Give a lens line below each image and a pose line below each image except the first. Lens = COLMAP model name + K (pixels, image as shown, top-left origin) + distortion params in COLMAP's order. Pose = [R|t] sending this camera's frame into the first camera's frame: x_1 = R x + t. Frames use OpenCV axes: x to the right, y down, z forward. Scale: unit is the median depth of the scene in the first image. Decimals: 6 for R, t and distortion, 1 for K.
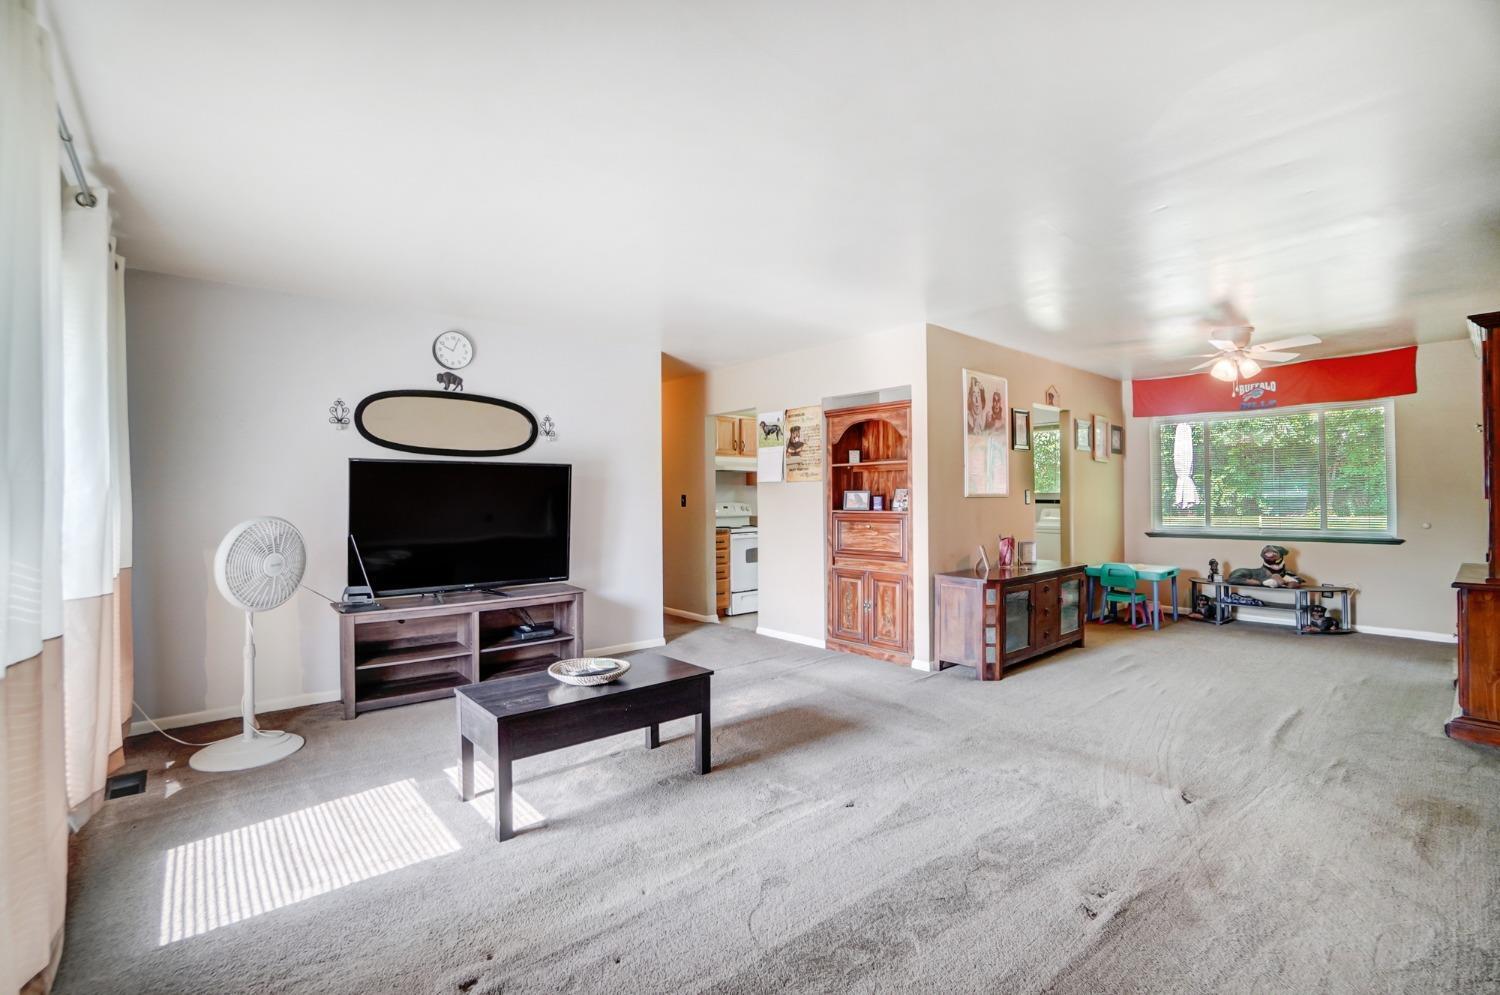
lens RADIAL K [[663.3, 0, 743.5], [0, 663.3, 490.2], [0, 0, 1]] dist [-0.060890, 0.022098]
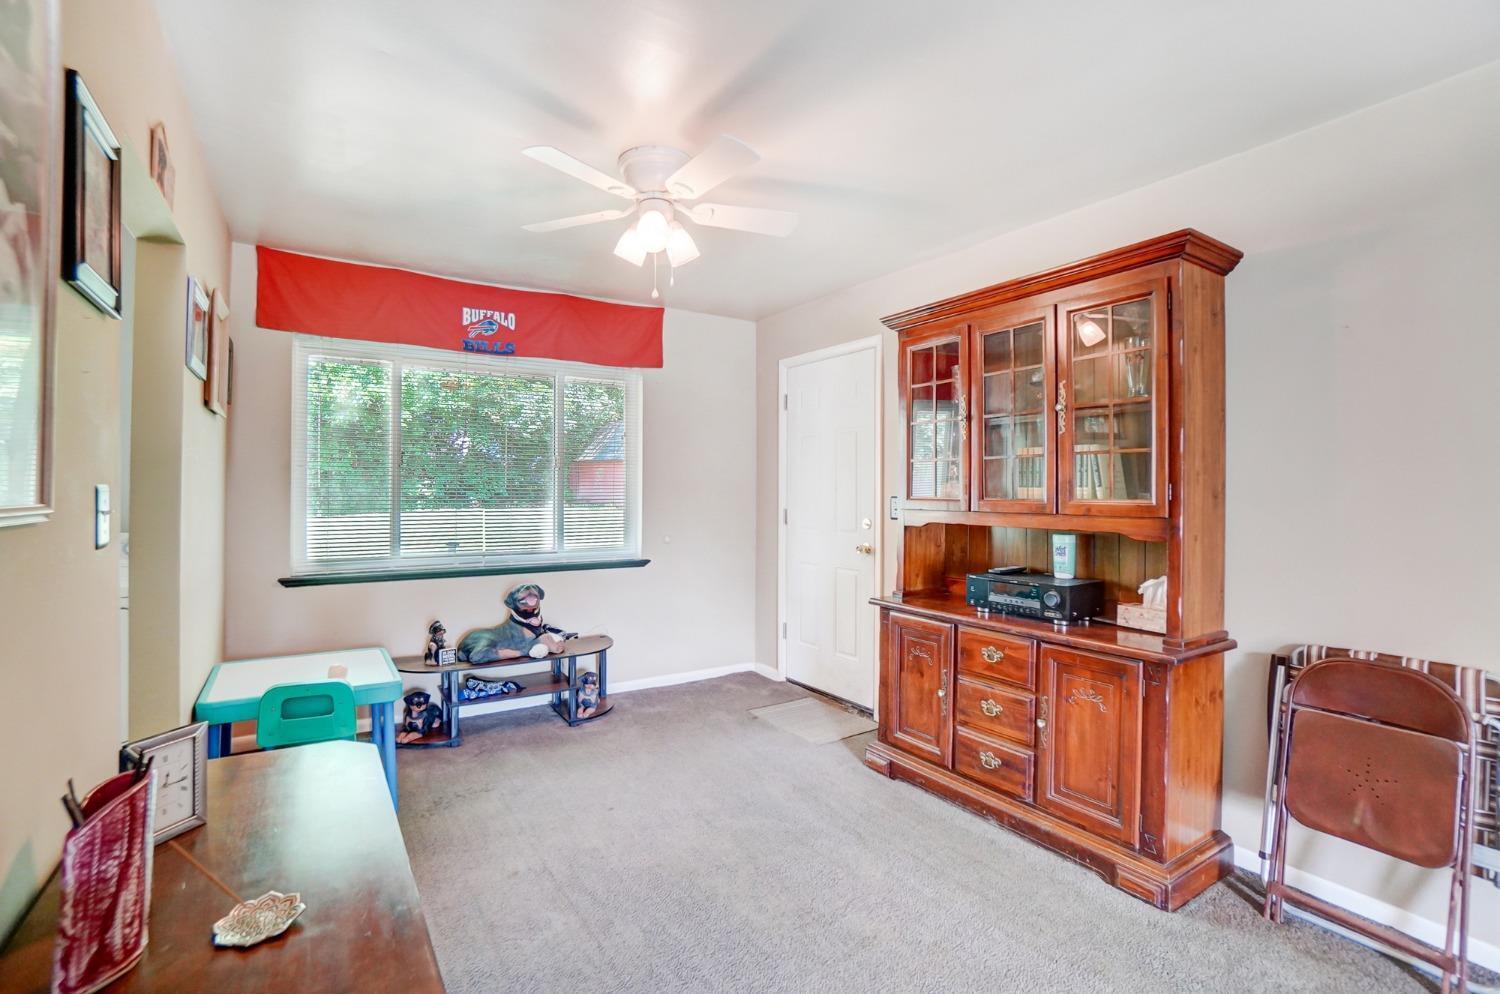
lens RADIAL K [[675.3, 0, 731.0], [0, 675.3, 494.5], [0, 0, 1]] dist [-0.064303, 0.023138]
pose [[0.160068, 0.007981, 0.987074, 0.246338], [-0.013899, 0.999886, -0.005831, 0.003381], [-0.987008, -0.012786, 0.160161, 0.728504]]
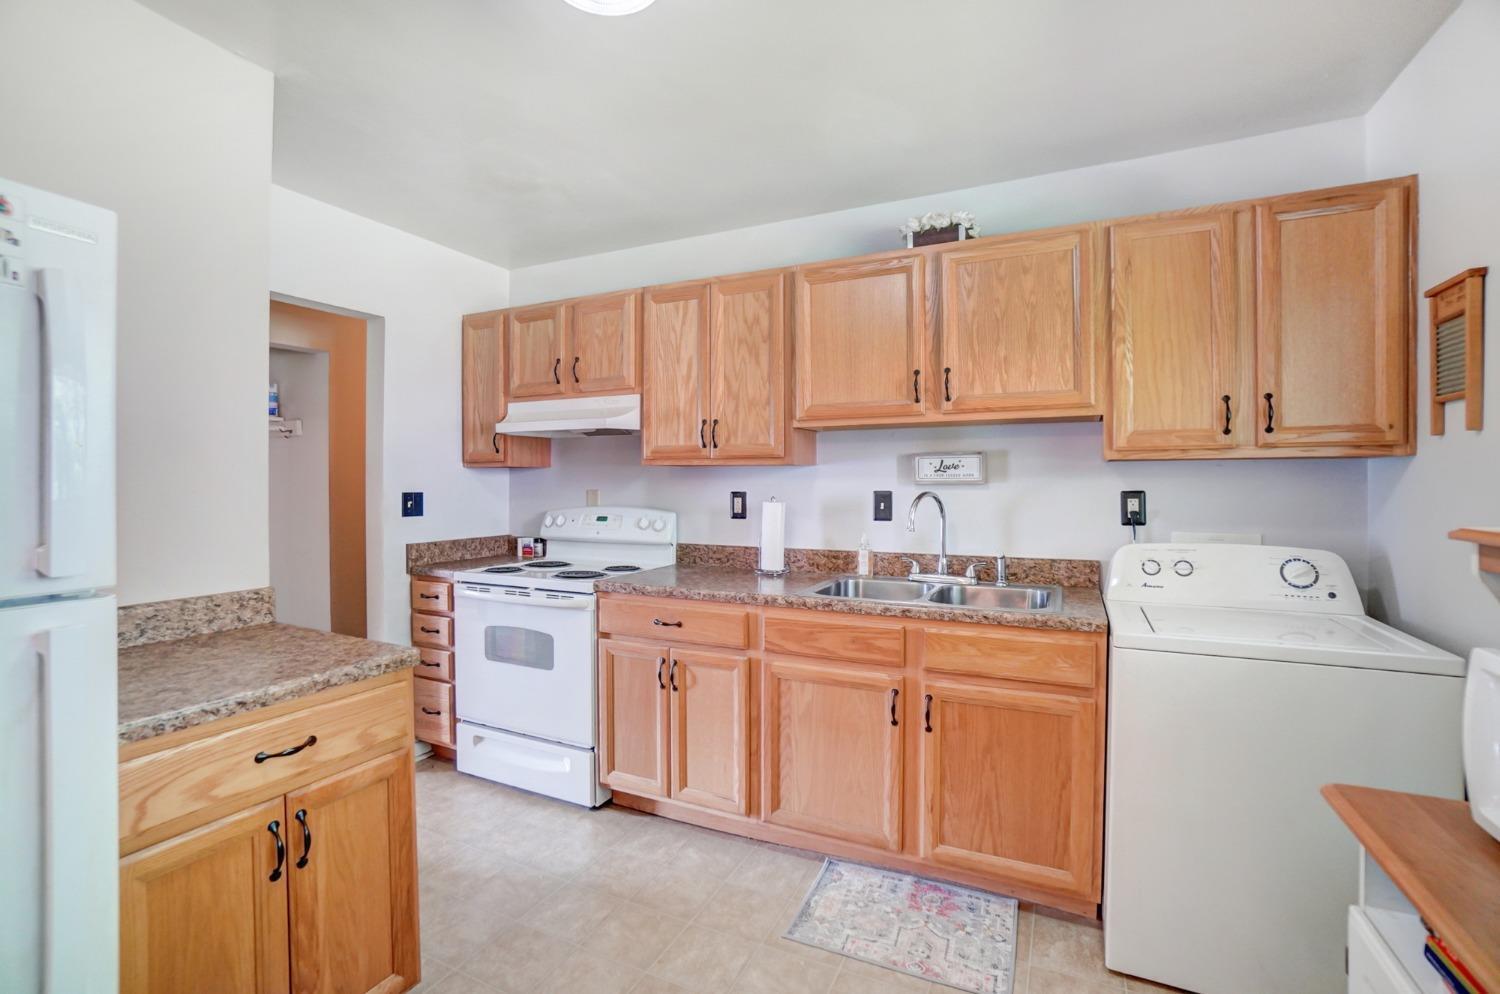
lens RADIAL K [[663.3, 0, 743.5], [0, 663.3, 489.7], [0, 0, 1]] dist [-0.060890, 0.022098]
pose [[0.398193, 0.016634, -0.917151, 0.533370], [0.004889, 0.999783, 0.020255, -0.001734], [0.917289, -0.012549, 0.398025, 1.213658]]
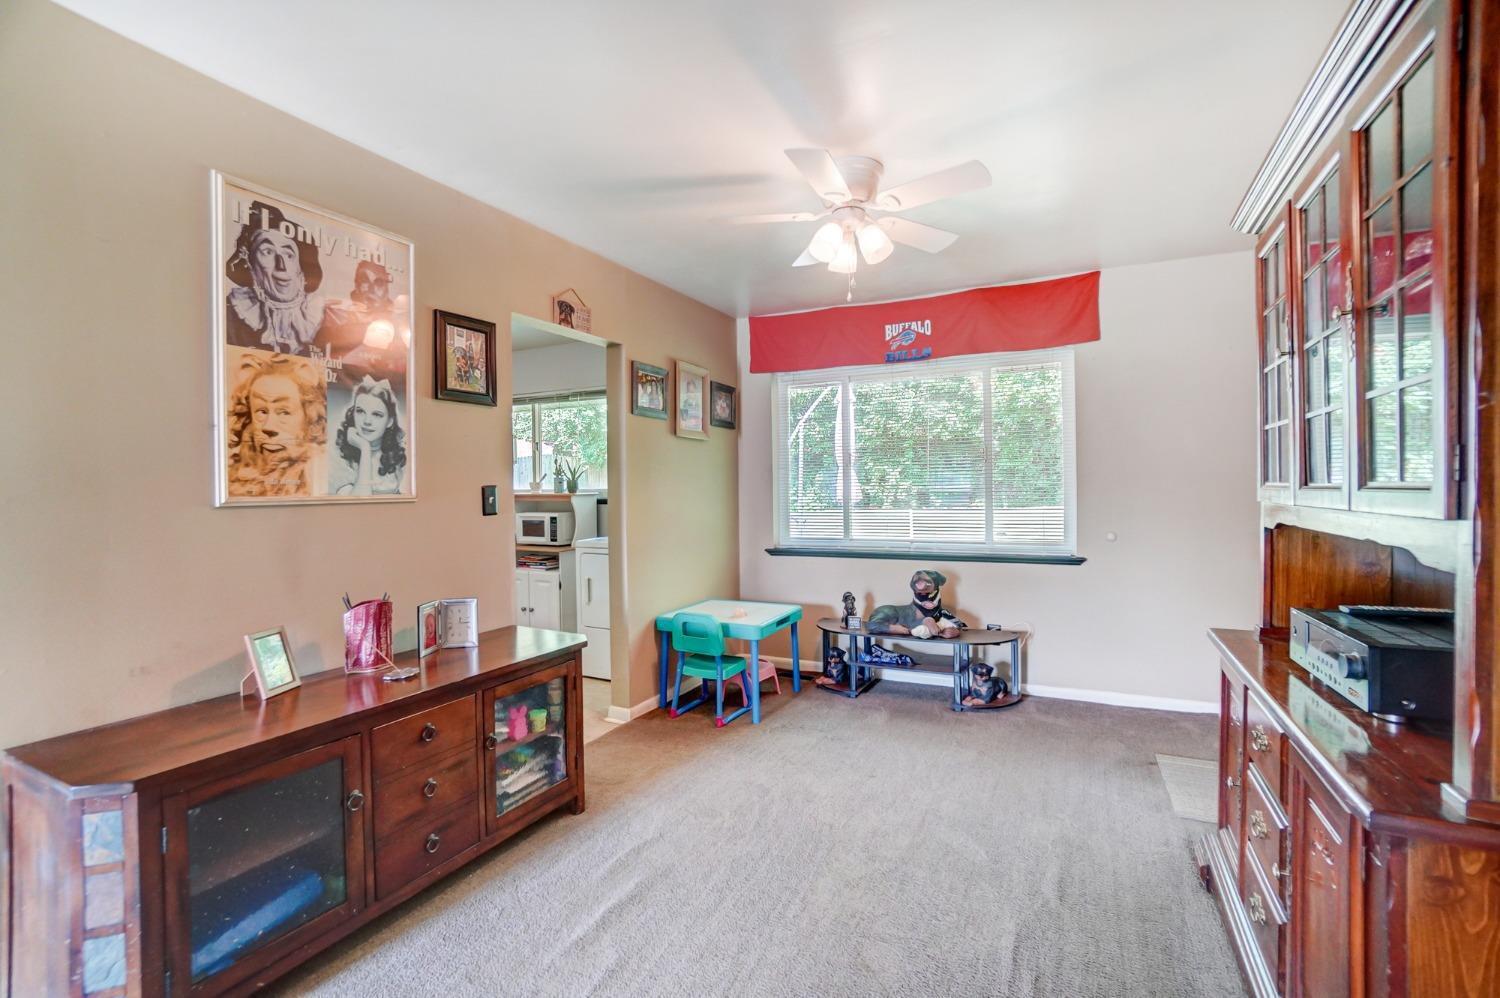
lens RADIAL K [[663.3, 0, 743.5], [0, 663.3, 491.7], [0, 0, 1]] dist [-0.060890, 0.022098]
pose [[0.925410, -0.006822, 0.378907, 0.412329], [0.001735, 0.999904, 0.013766, -0.002390], [-0.378964, -0.012082, 0.925332, 0.466520]]
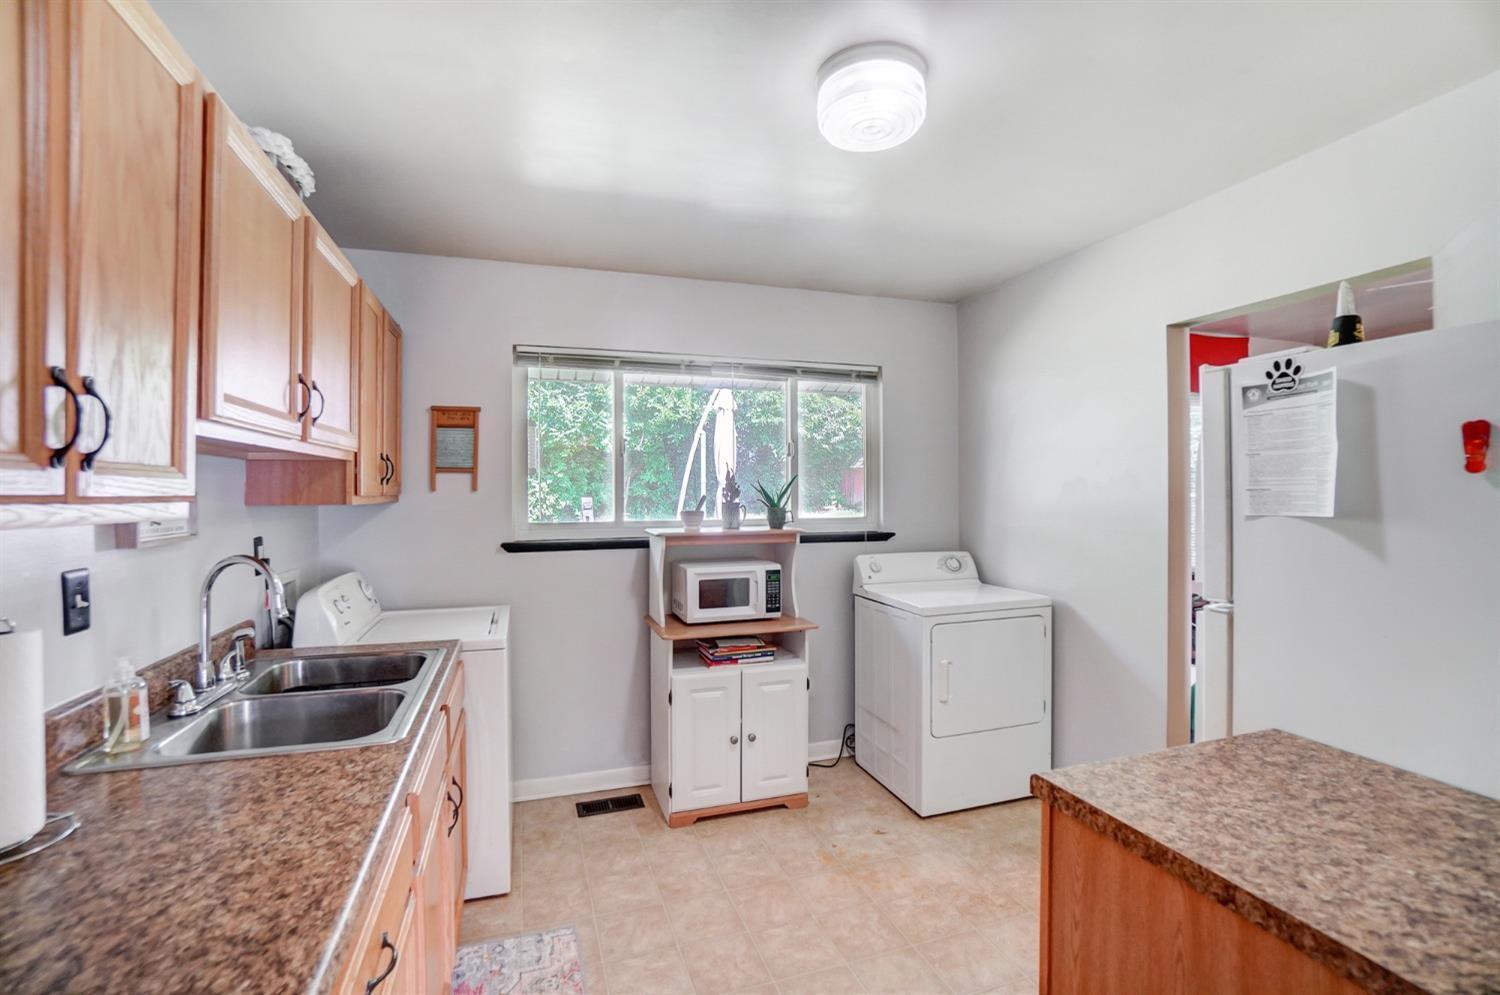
lens RADIAL K [[663.3, 0, 743.5], [0, 663.3, 490.2], [0, 0, 1]] dist [-0.060890, 0.022098]
pose [[0.380669, 0.004880, 0.924699, 0.018613], [-0.003672, 0.999986, -0.003766, -0.018310], [-0.924704, -0.001962, 0.380681, 1.201396]]
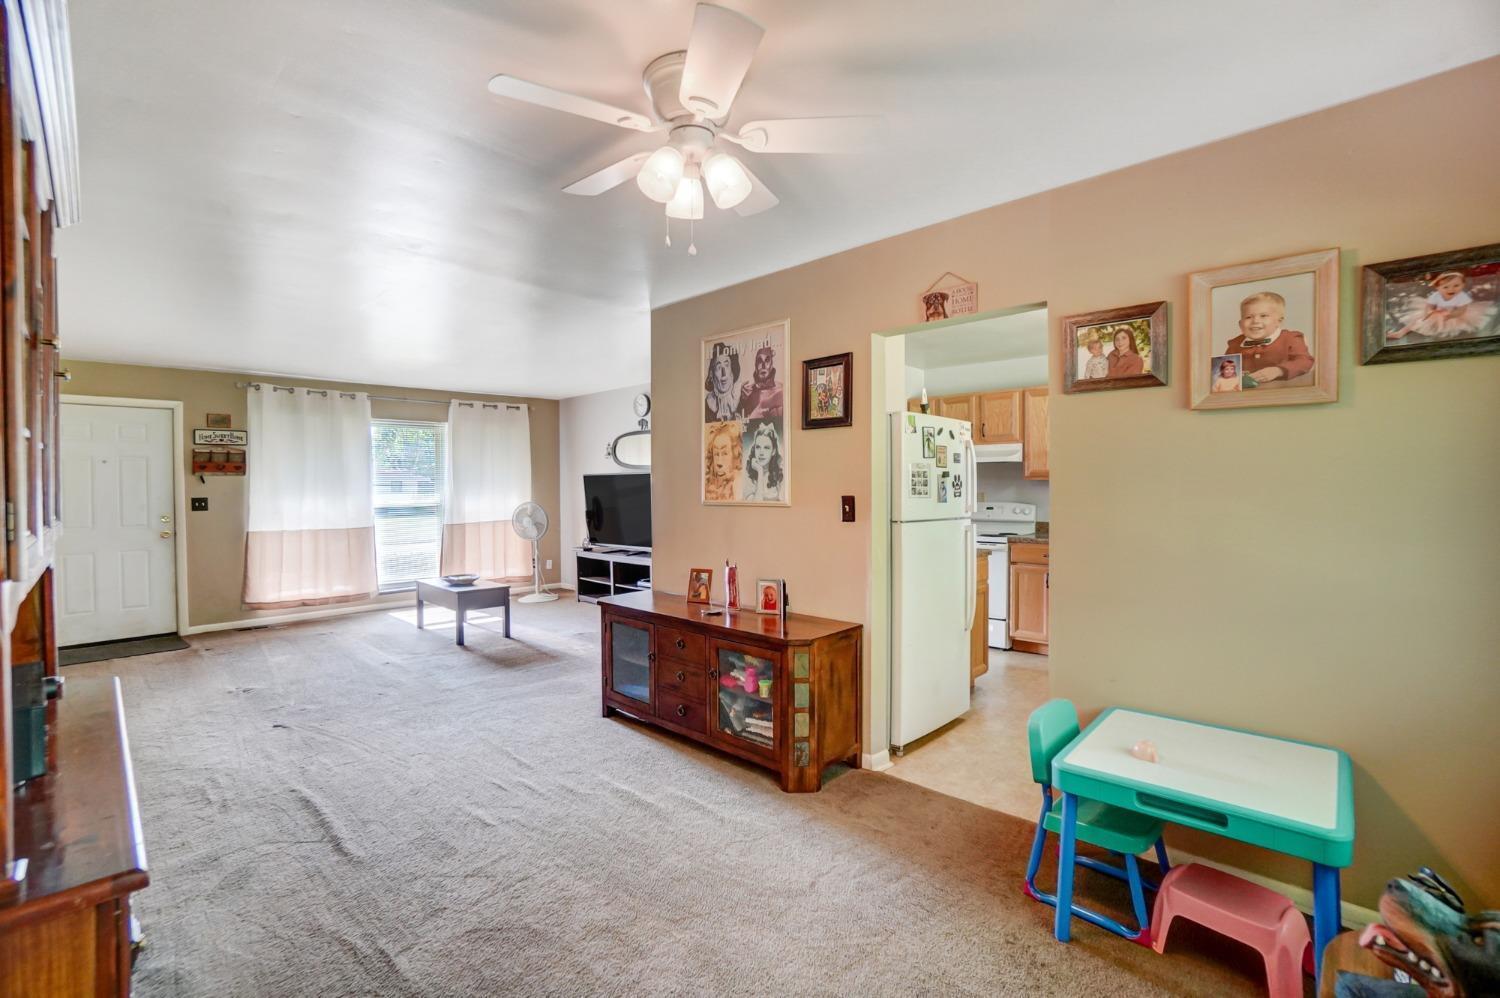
lens RADIAL K [[663.3, 0, 743.5], [0, 663.3, 491.7], [0, 0, 1]] dist [-0.060890, 0.022098]
pose [[0.099442, 0.013848, -0.994947, 0.962275], [0.013483, 0.999793, 0.015263, -0.013543], [0.994952, -0.014933, 0.099235, 0.836730]]
